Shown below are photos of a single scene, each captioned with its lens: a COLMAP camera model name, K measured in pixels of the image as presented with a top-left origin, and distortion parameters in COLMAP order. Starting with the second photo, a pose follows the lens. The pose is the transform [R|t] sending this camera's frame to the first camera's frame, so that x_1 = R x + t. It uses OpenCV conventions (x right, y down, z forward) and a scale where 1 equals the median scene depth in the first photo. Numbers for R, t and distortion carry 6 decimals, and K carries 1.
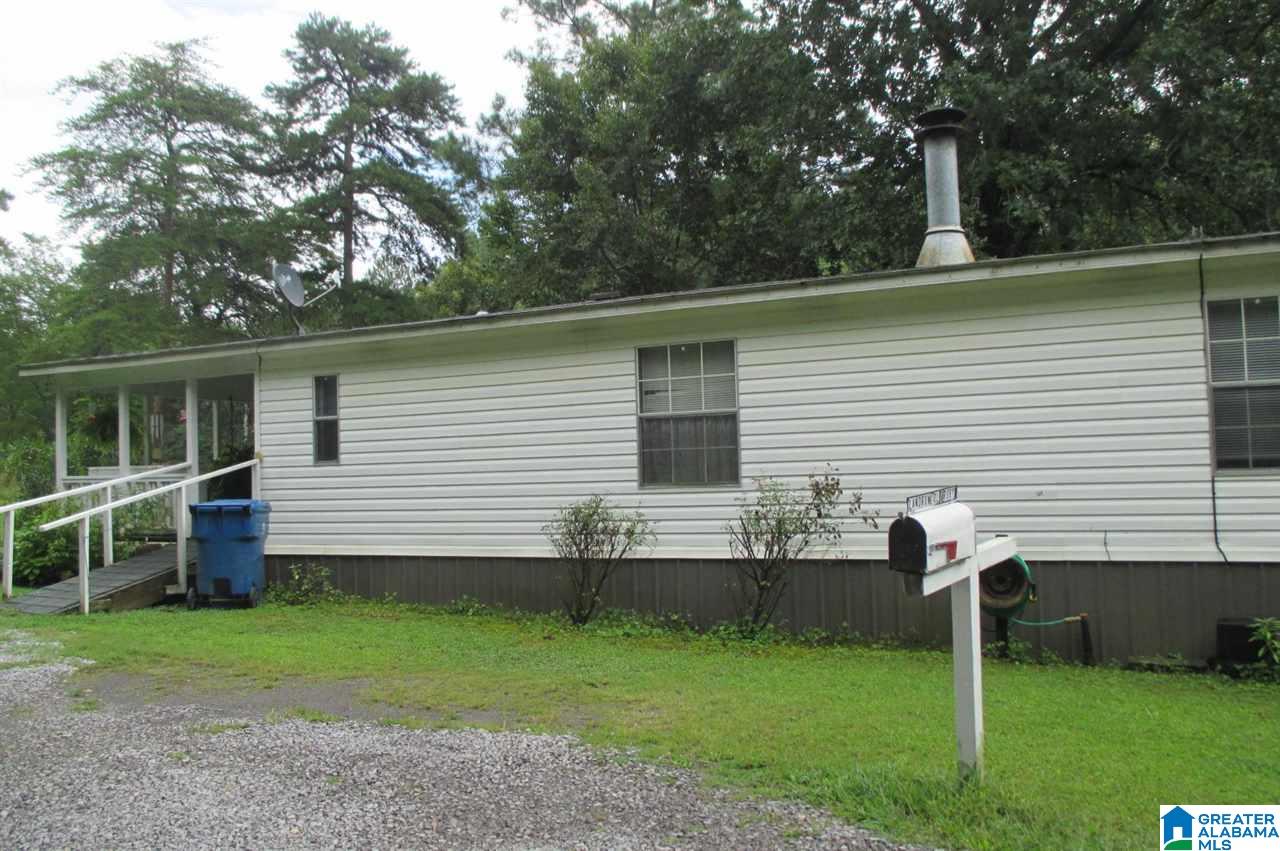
lens RADIAL K [[1071.1, 0, 643.2], [0, 1071.1, 422.8], [0, 0, 1]] dist [-0.035351, 0.005291]
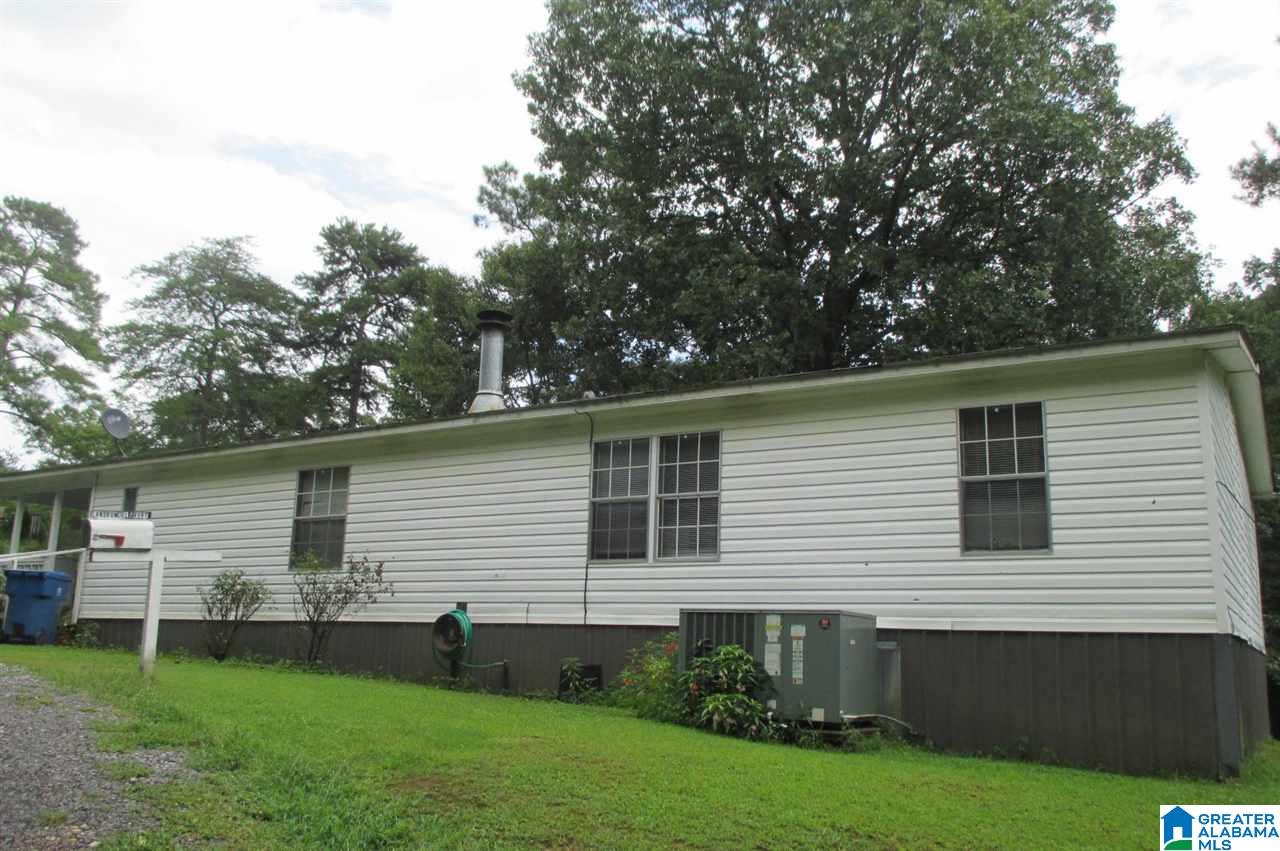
lens RADIAL K [[1071.1, 0, 636.6], [0, 1071.1, 426.6], [0, 0, 1]] dist [-0.035351, 0.005291]
pose [[0.991051, 0.030527, -0.129942, 0.190332], [-0.051140, 0.986052, -0.158388, 0.022422], [0.123295, 0.163616, 0.978789, -0.102801]]
